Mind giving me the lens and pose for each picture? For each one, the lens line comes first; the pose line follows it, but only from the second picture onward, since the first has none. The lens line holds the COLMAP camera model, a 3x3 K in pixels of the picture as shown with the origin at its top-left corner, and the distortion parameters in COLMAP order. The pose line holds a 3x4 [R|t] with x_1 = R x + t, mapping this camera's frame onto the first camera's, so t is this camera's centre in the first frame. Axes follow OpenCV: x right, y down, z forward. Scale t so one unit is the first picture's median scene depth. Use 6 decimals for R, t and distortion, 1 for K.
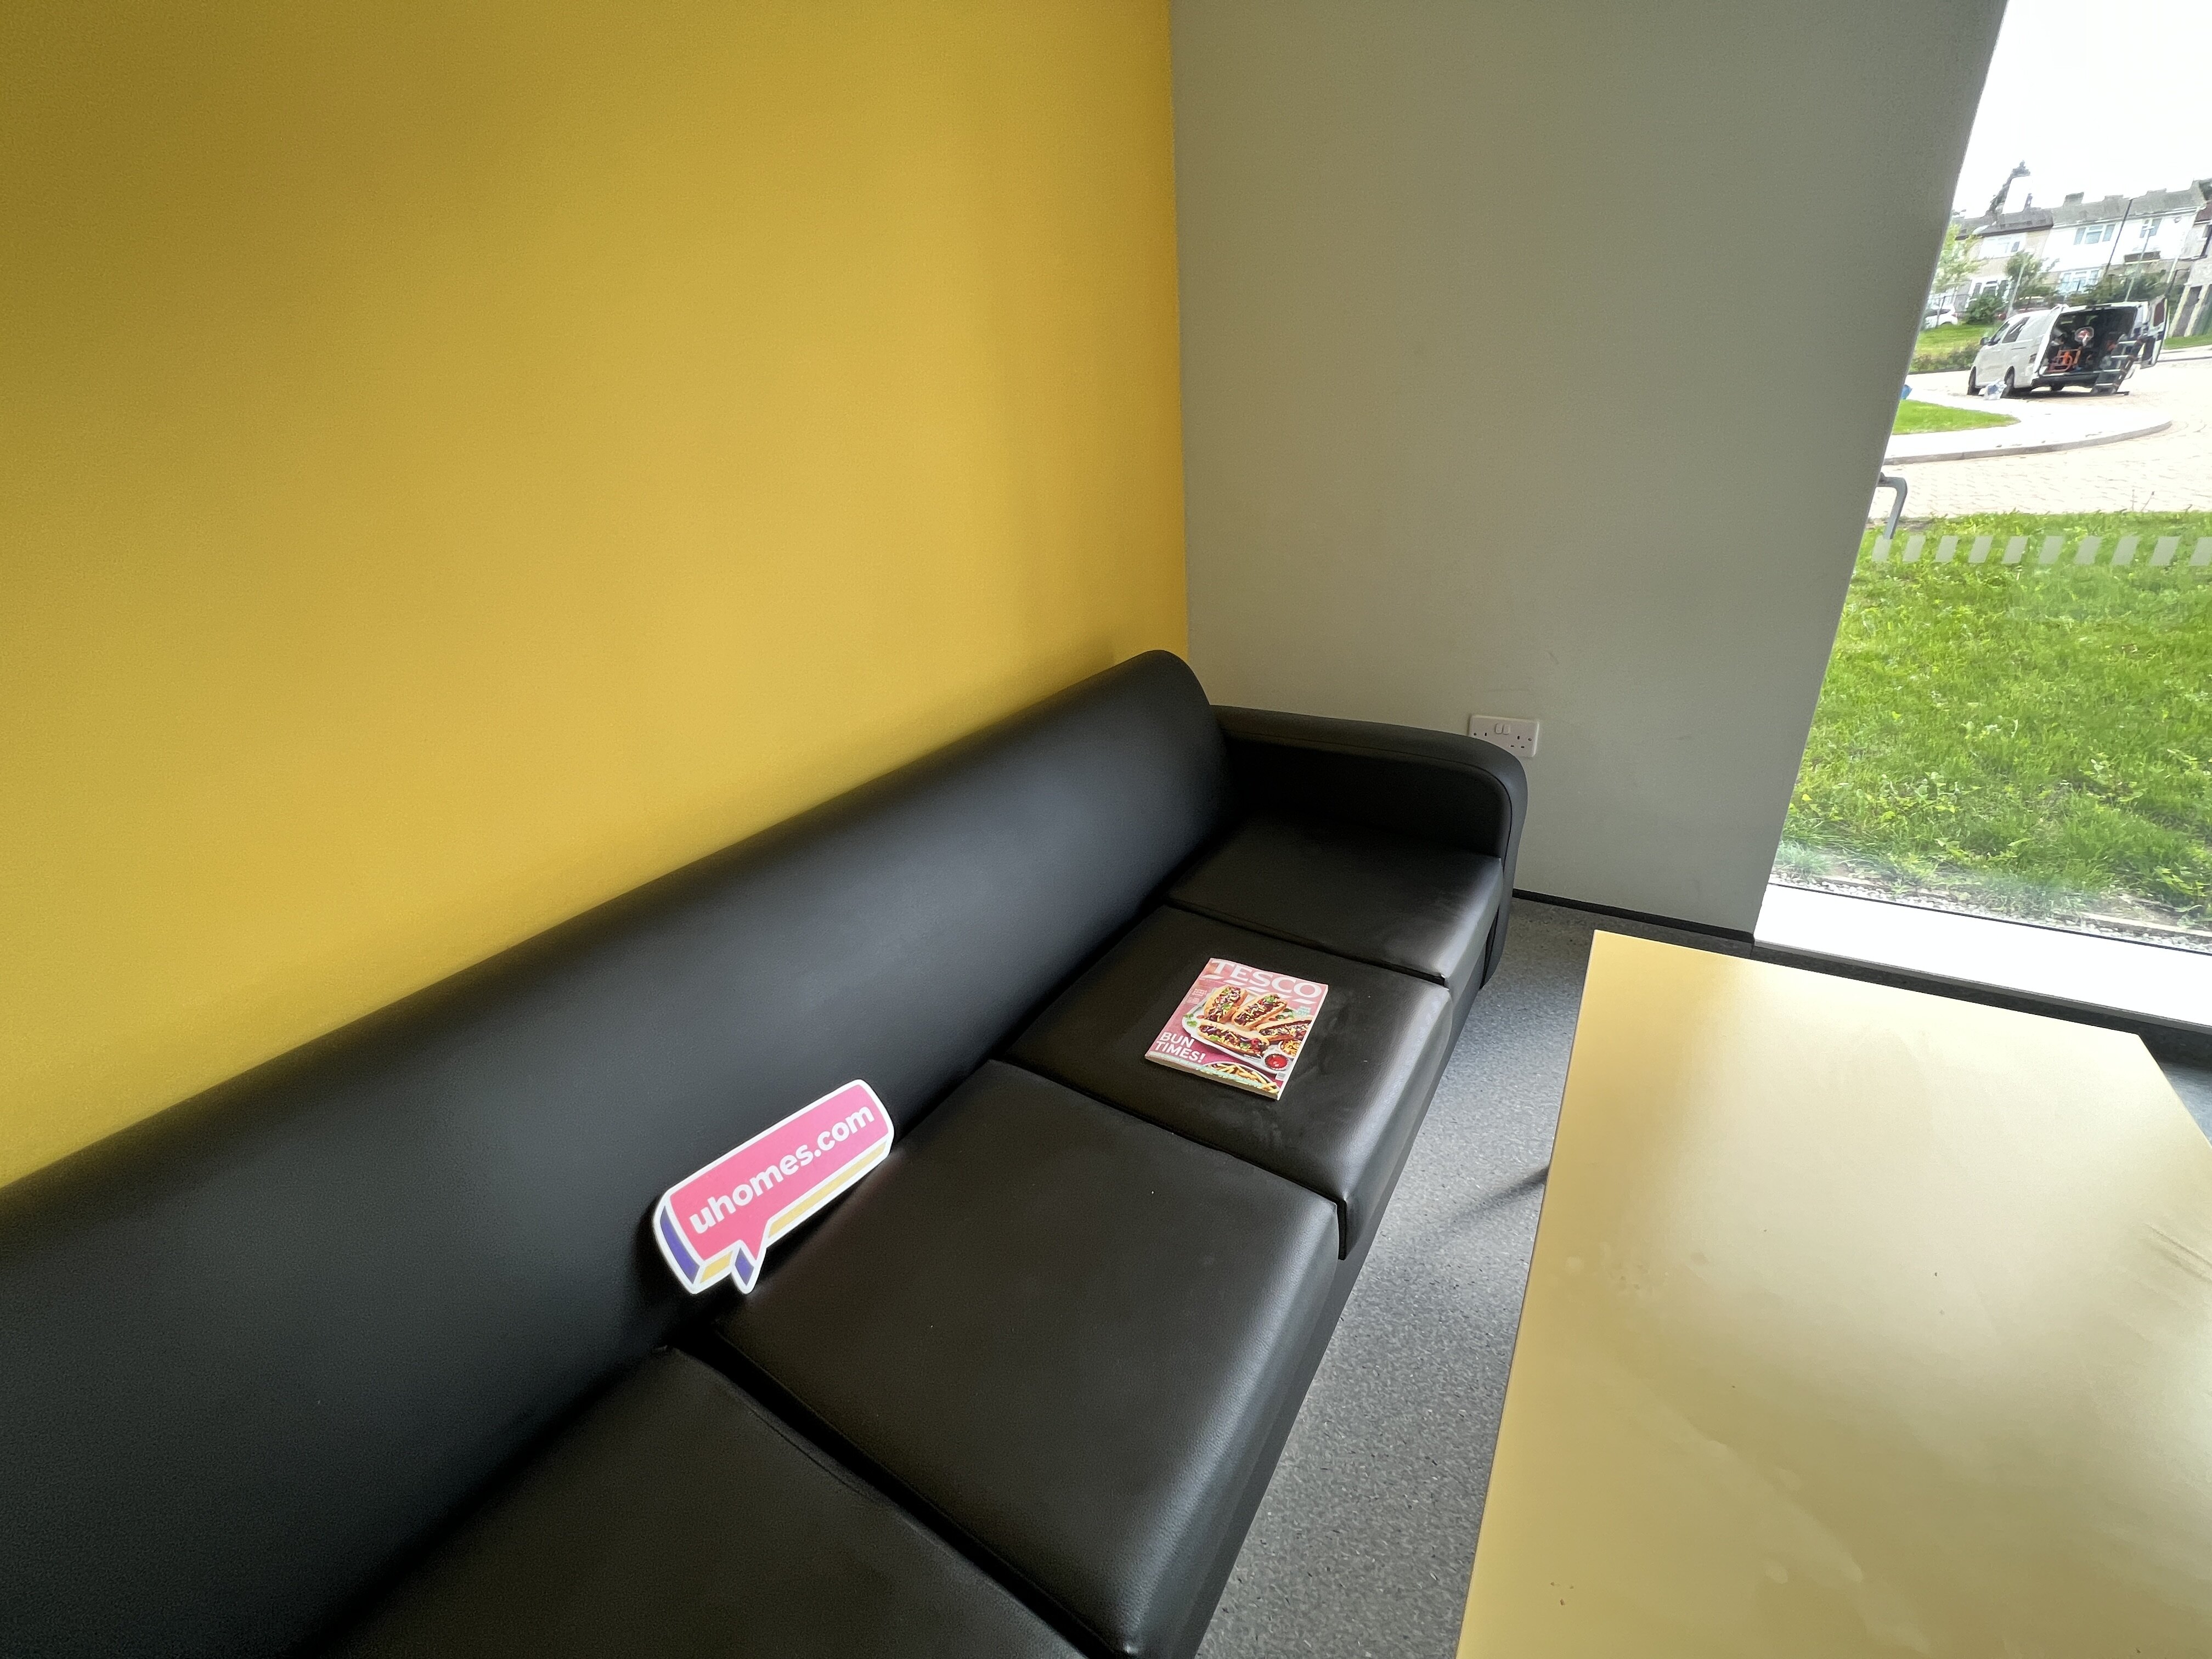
lens RADIAL K [[893.1, 0, 1106.0], [0, 893.1, 829.5], [0, 0, 1]] dist [-0.001737, -0.000065]
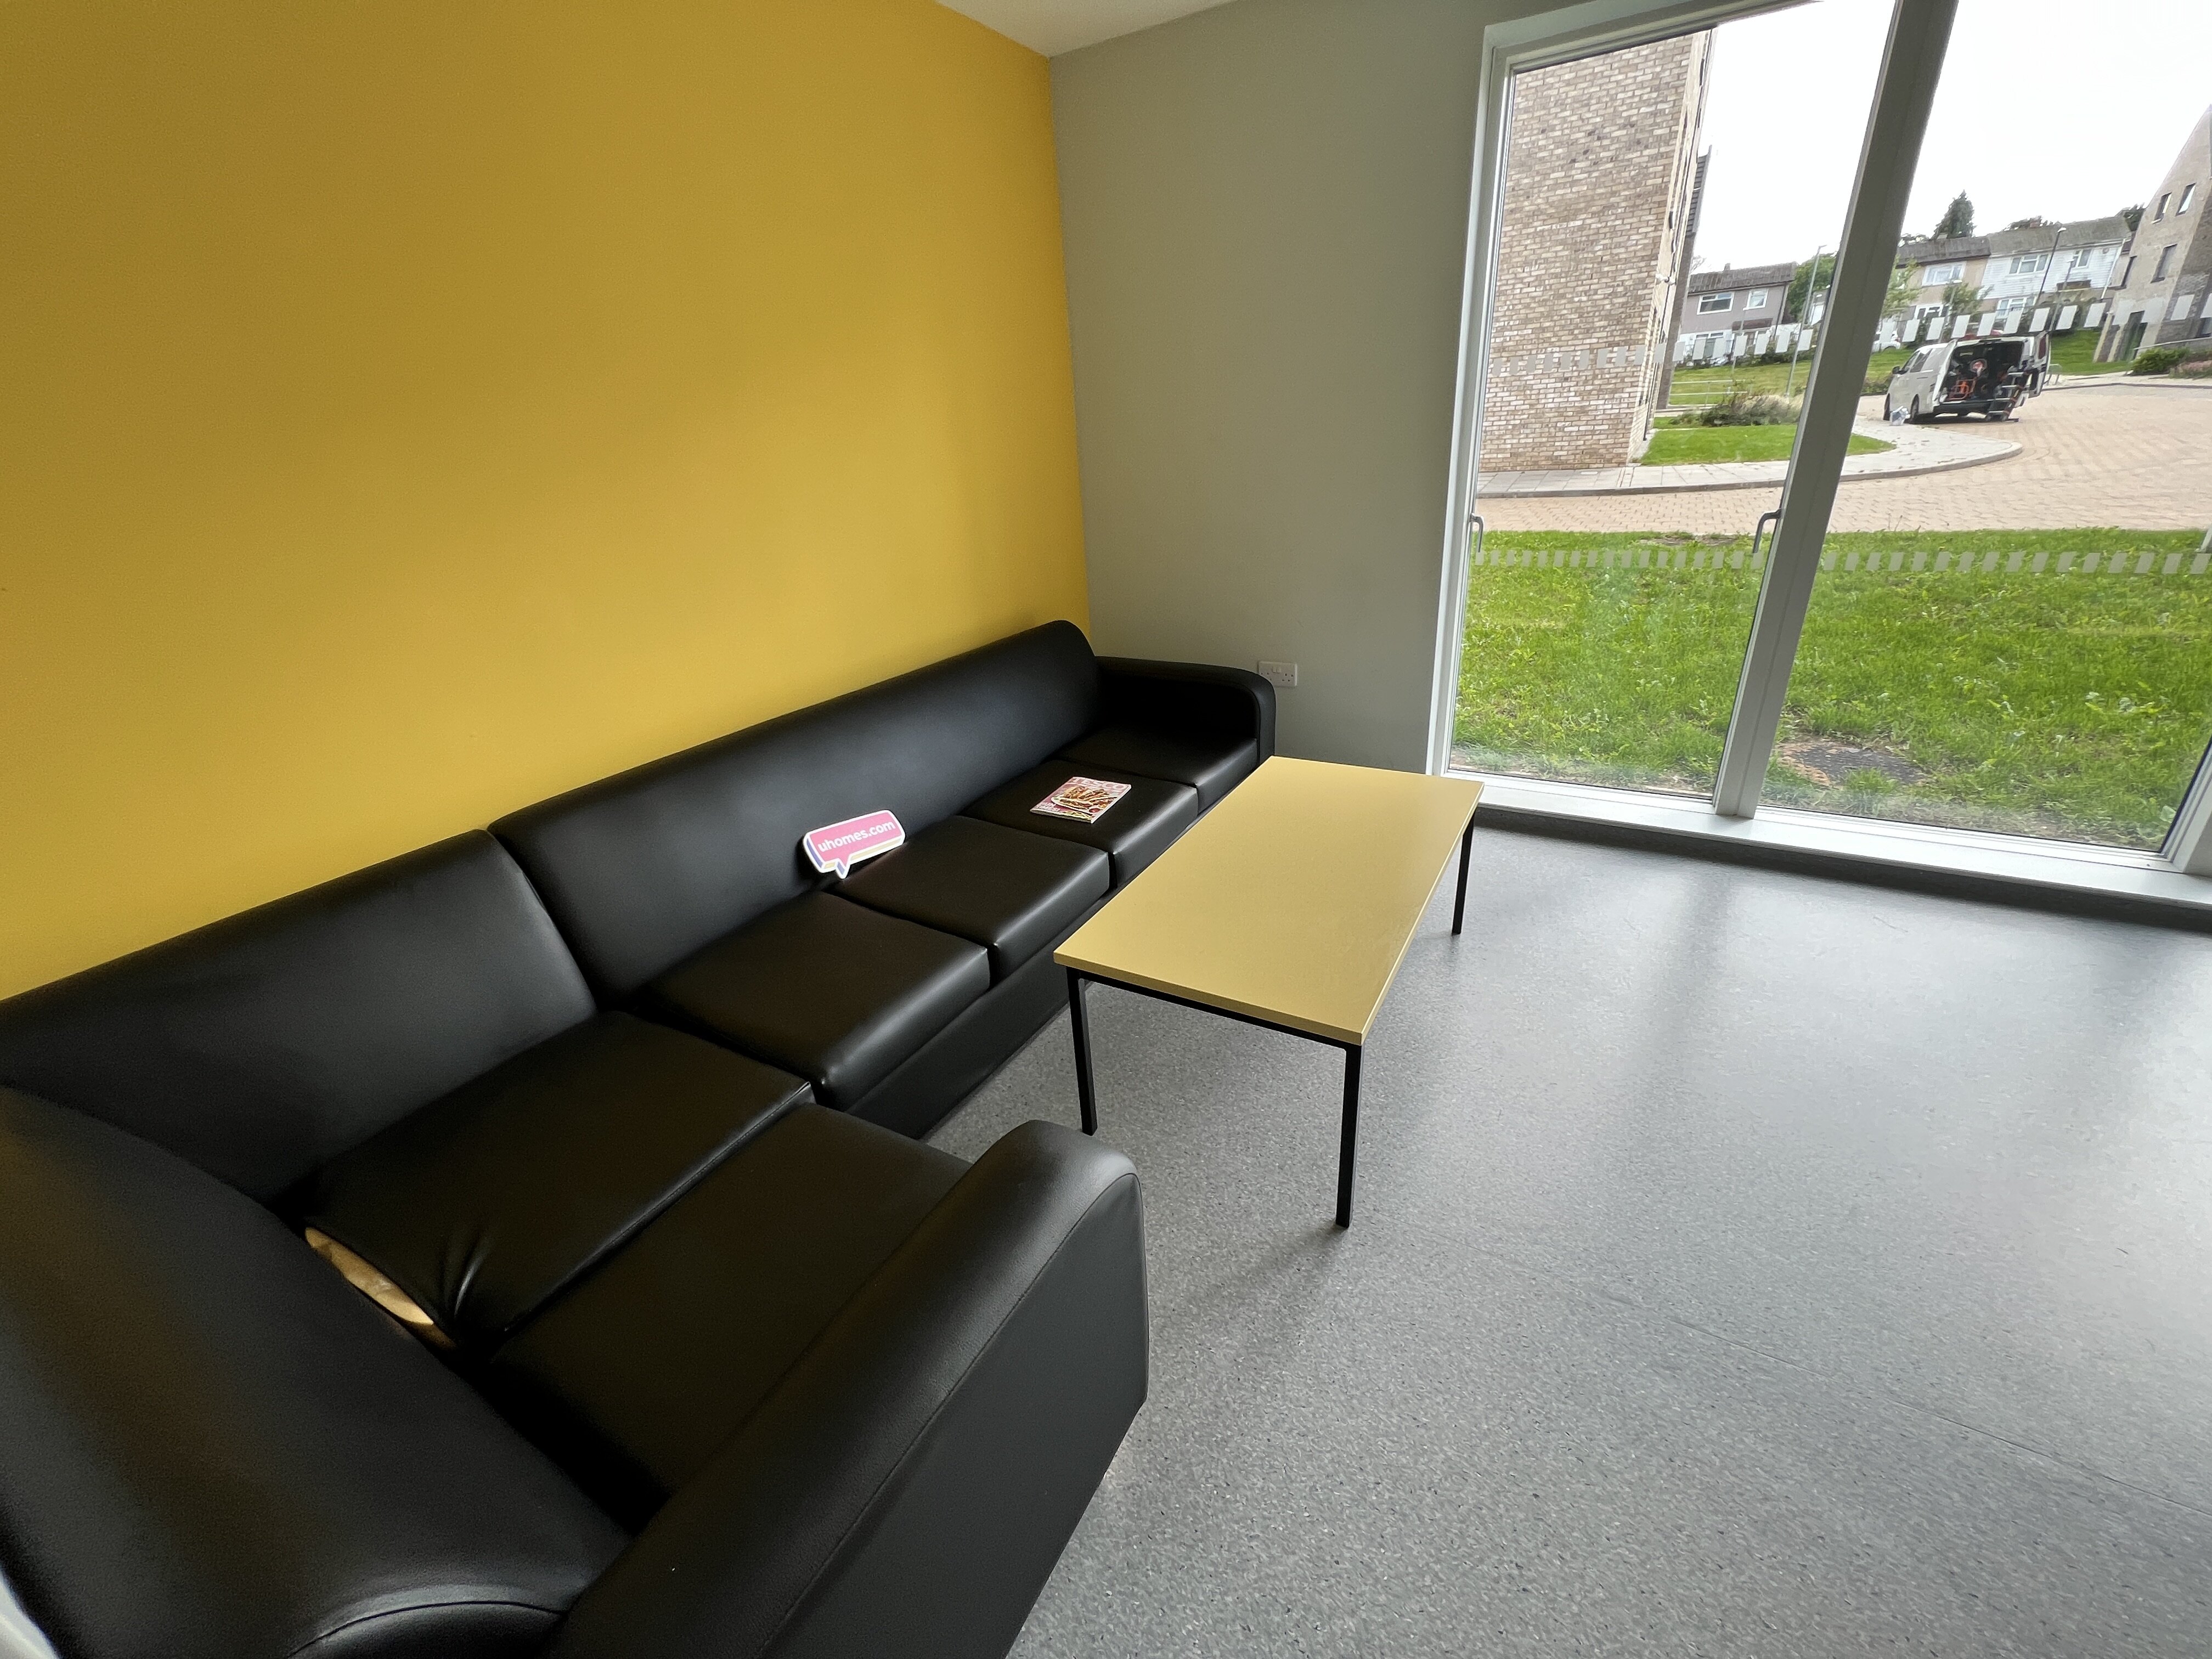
lens RADIAL K [[885.6, 0, 1108.4], [0, 885.6, 827.4], [0, 0, 1]] dist [-0.000299, -0.000135]
pose [[0.999787, -0.005146, 0.020005, 0.018710], [0.005419, 0.999892, -0.013665, 0.033558], [-0.019932, 0.013770, 0.999706, -0.102428]]
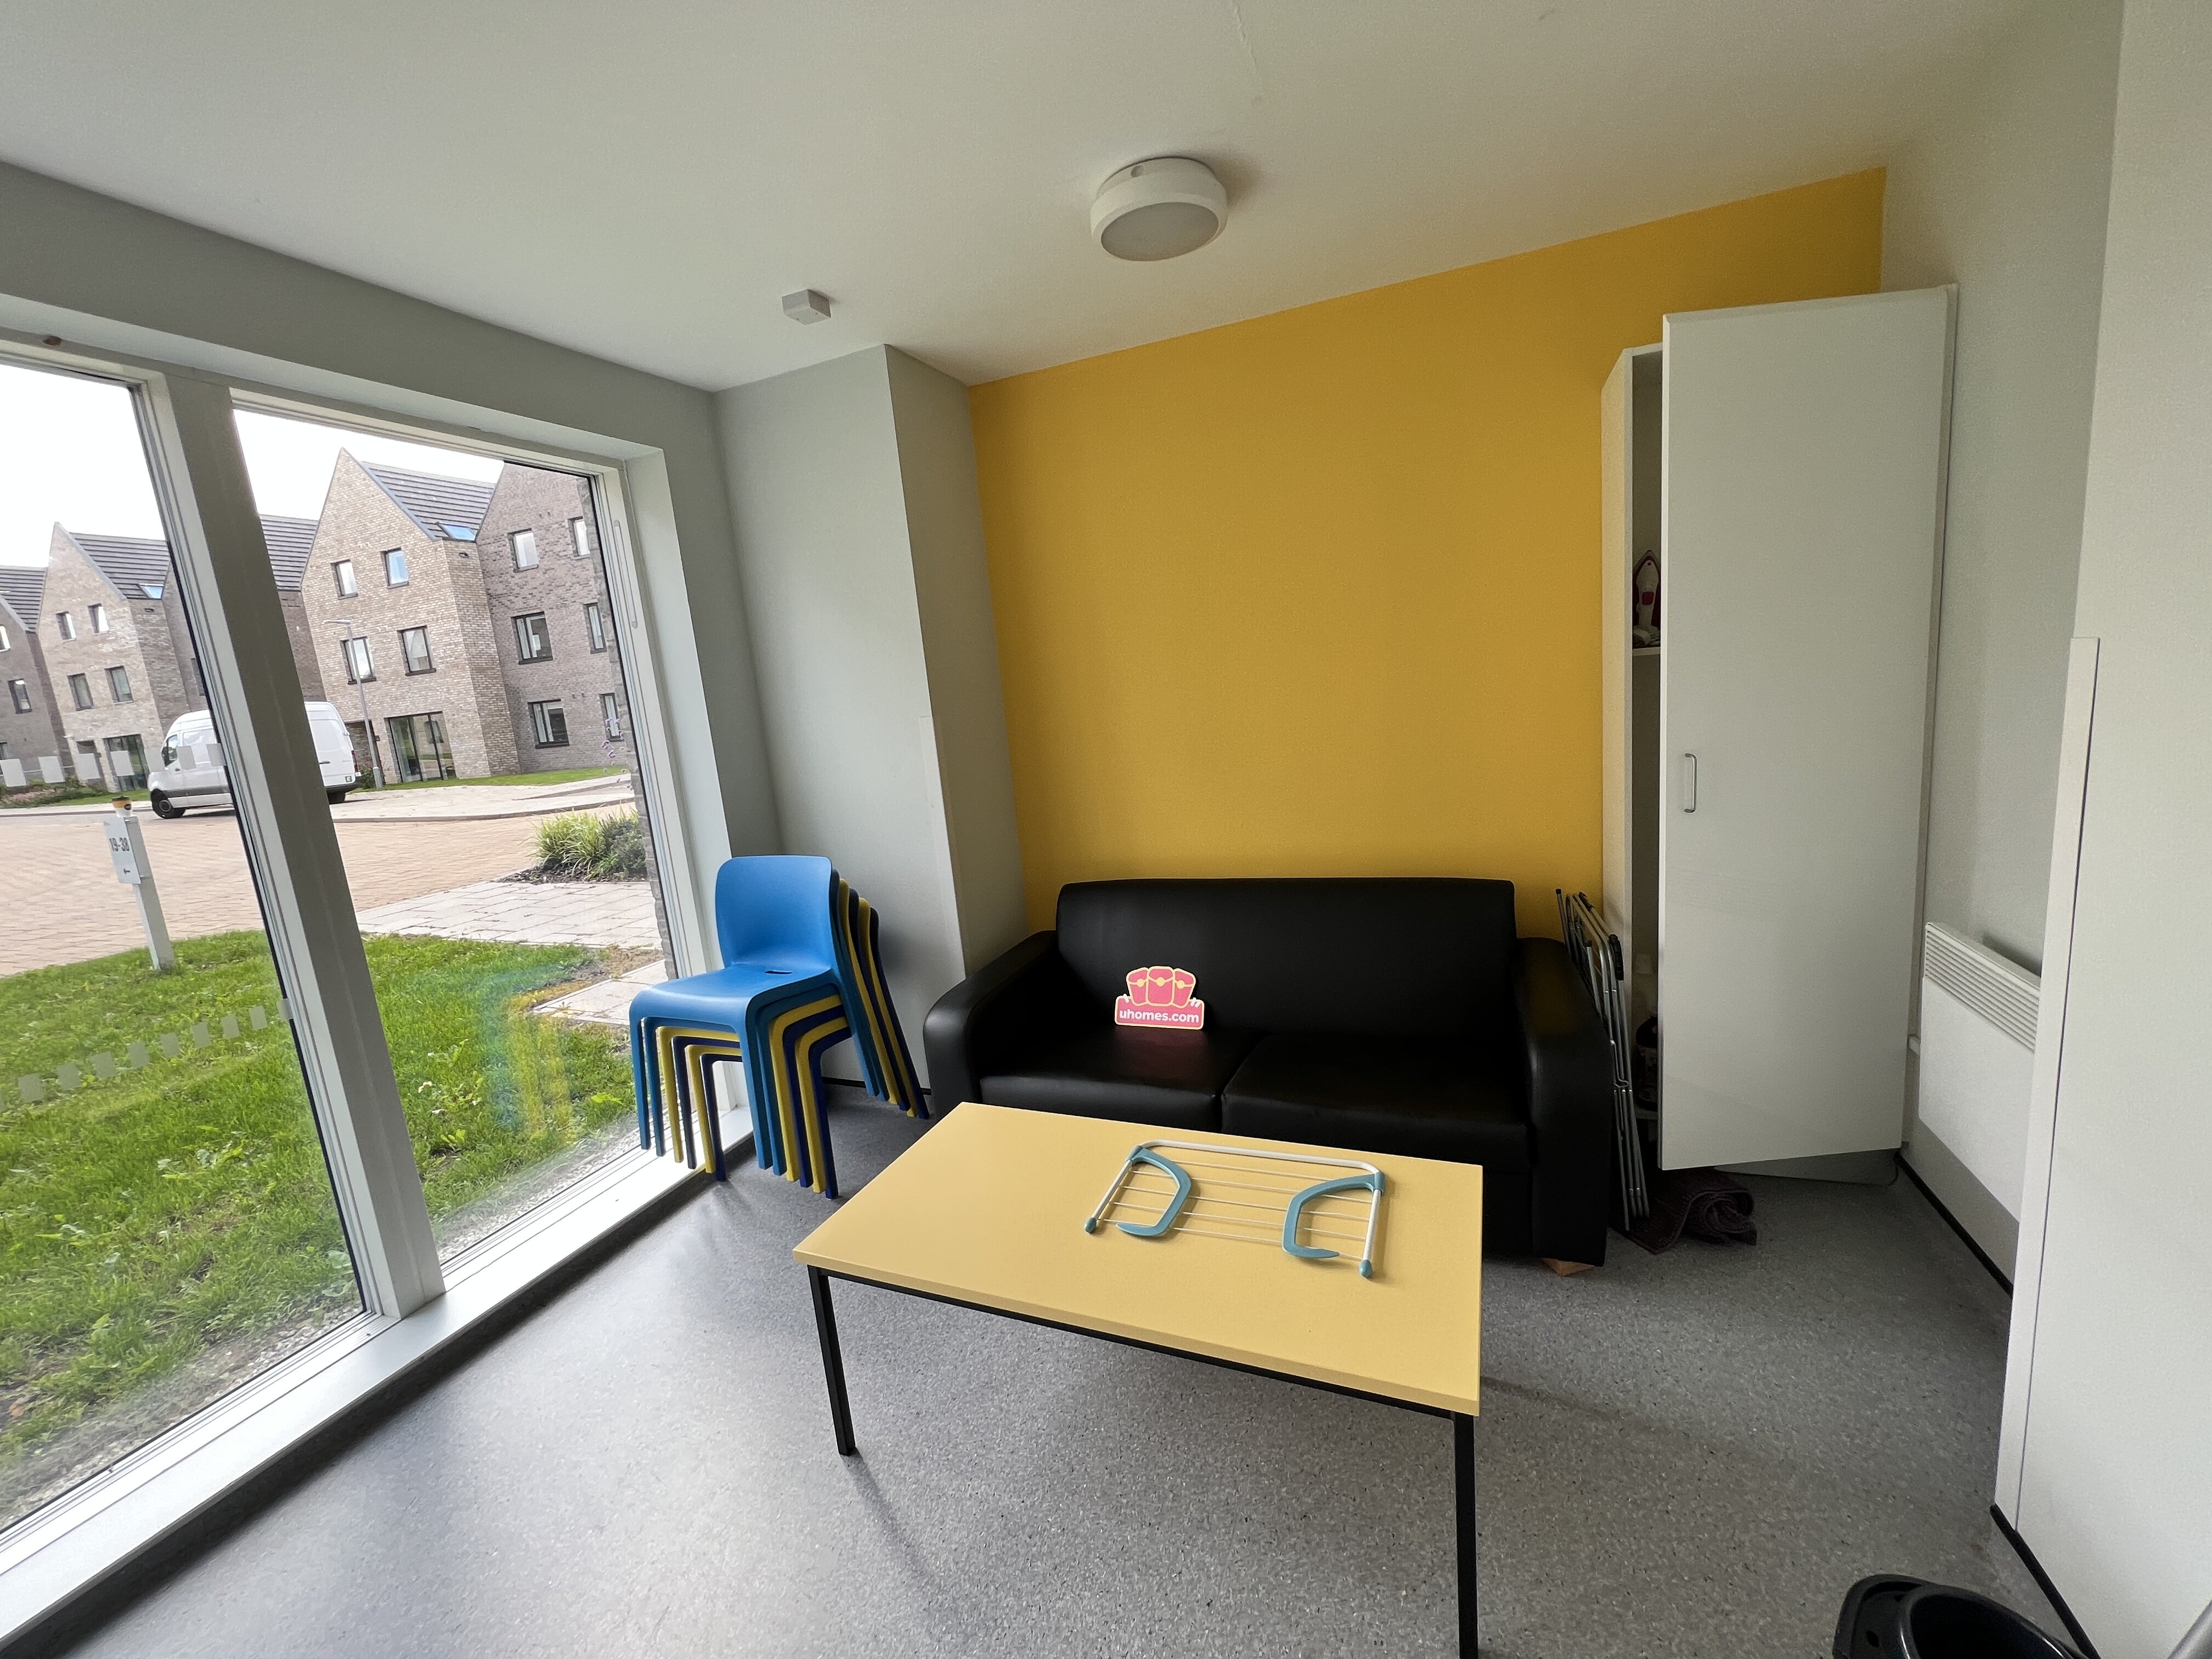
lens RADIAL K [[883.9, 0, 1106.2], [0, 883.9, 825.6], [0, 0, 1]] dist [-0.002216, 0.000093]
pose [[-0.166870, -0.074718, 0.983144, 0.074850], [0.507228, 0.848555, 0.150581, 0.002176], [-0.845503, 0.523805, -0.103699, -0.060641]]
